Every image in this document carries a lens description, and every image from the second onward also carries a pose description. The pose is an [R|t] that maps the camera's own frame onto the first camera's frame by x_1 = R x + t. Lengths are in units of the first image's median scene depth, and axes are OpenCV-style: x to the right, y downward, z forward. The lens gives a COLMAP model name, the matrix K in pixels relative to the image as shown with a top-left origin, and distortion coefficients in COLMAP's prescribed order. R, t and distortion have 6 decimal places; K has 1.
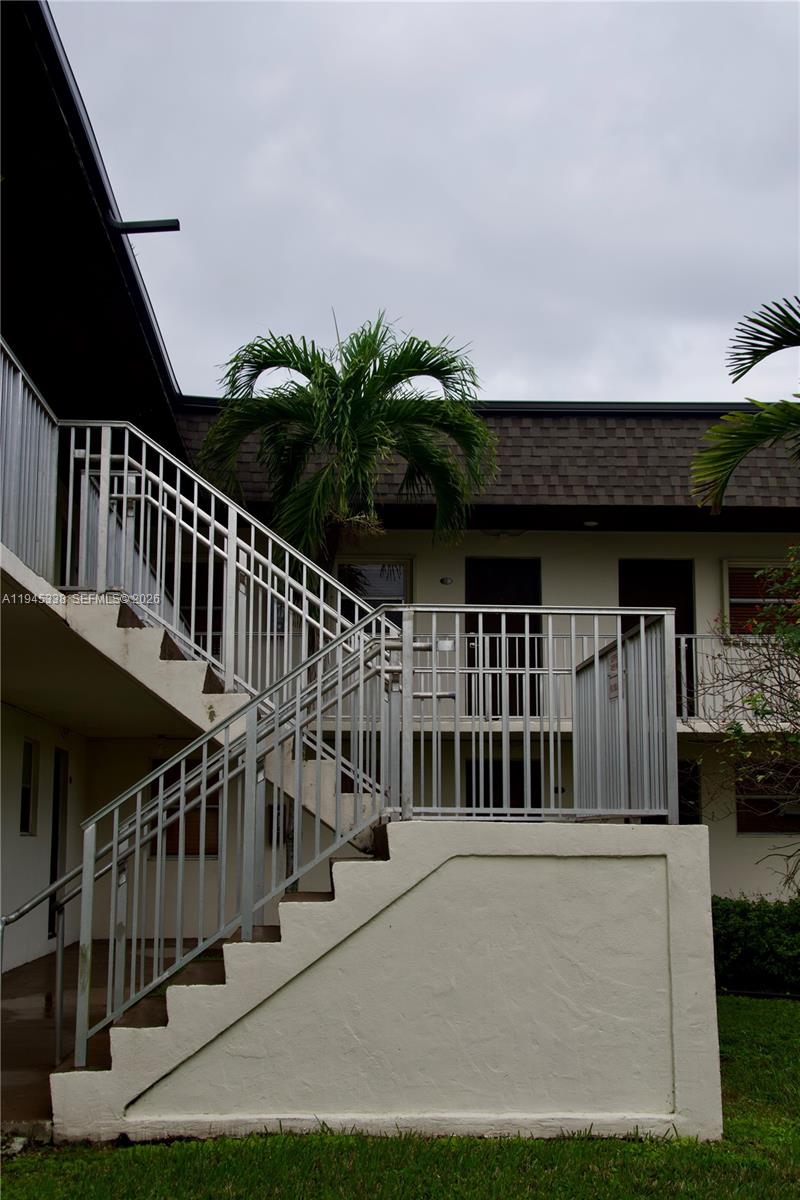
lens RADIAL K [[1571.9, 0, 400.0], [0, 1571.9, 600.0], [0, 0, 1]] dist [0.165116, 0.000268]
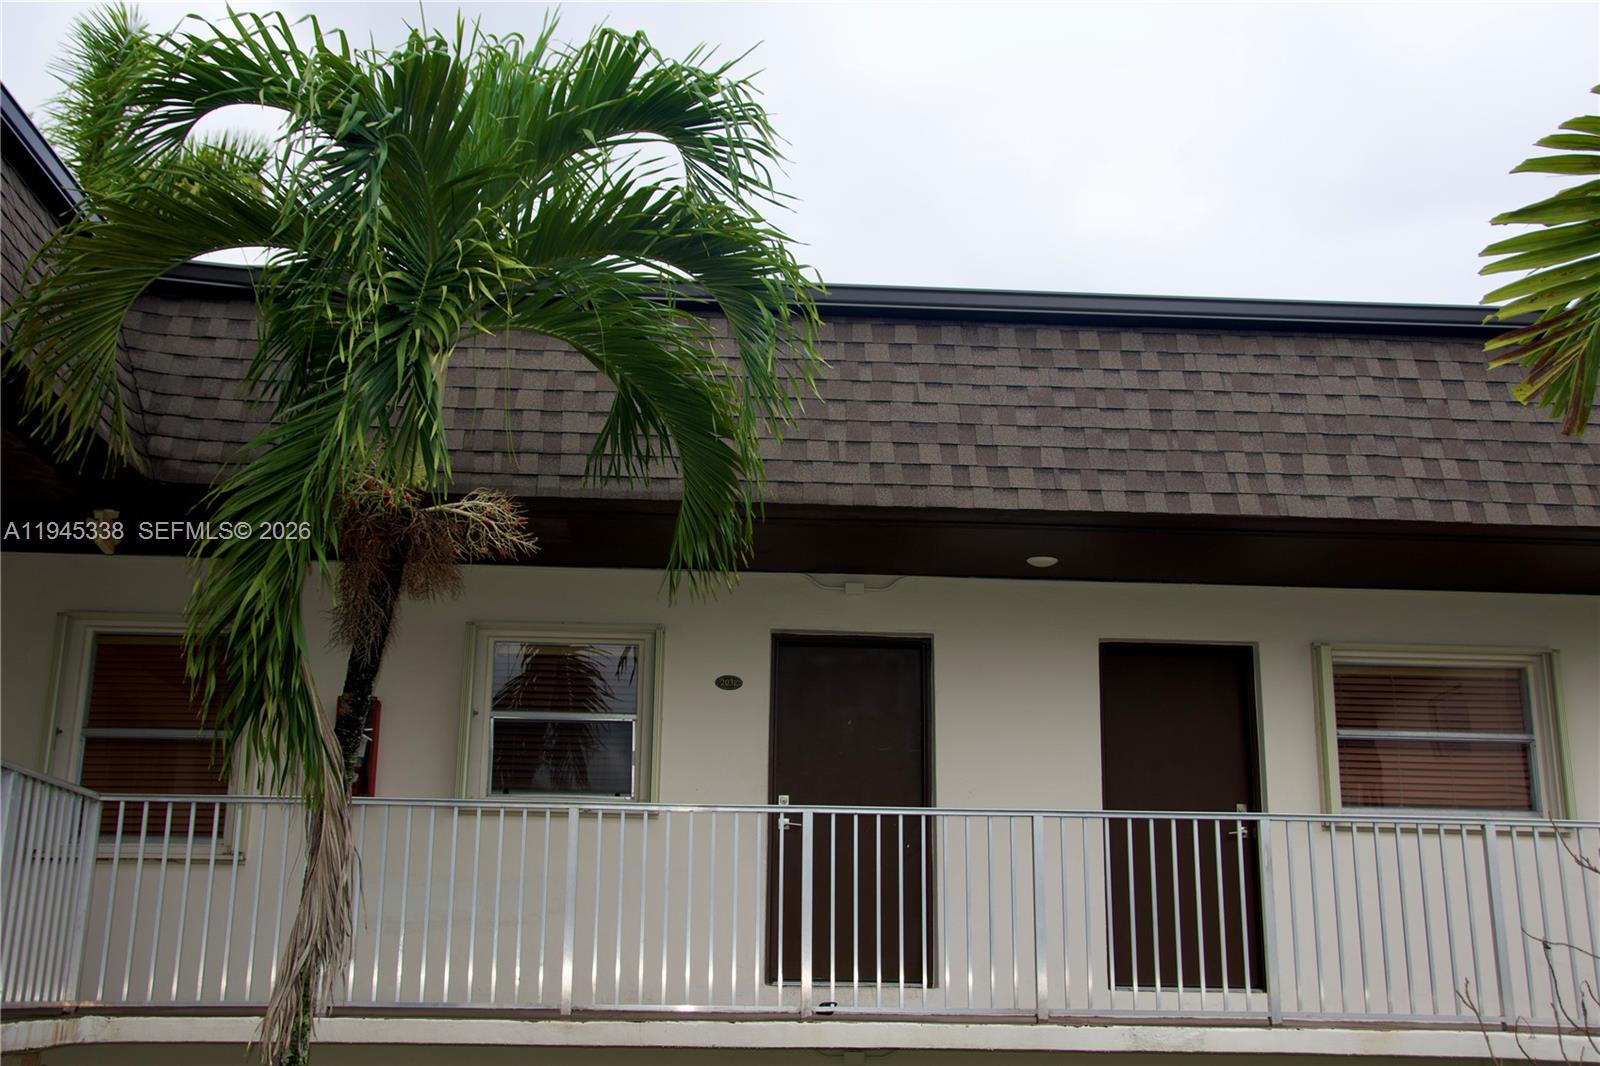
lens RADIAL K [[1751.3, 0, 800.0], [0, 1751.3, 533.0], [0, 0, 1]] dist [0.019751, 0.009146]
pose [[0.999666, 0.016506, 0.019863, 0.041688], [-0.014303, 0.994227, -0.106342, -0.001250], [-0.021504, 0.106022, 0.994131, 0.512696]]
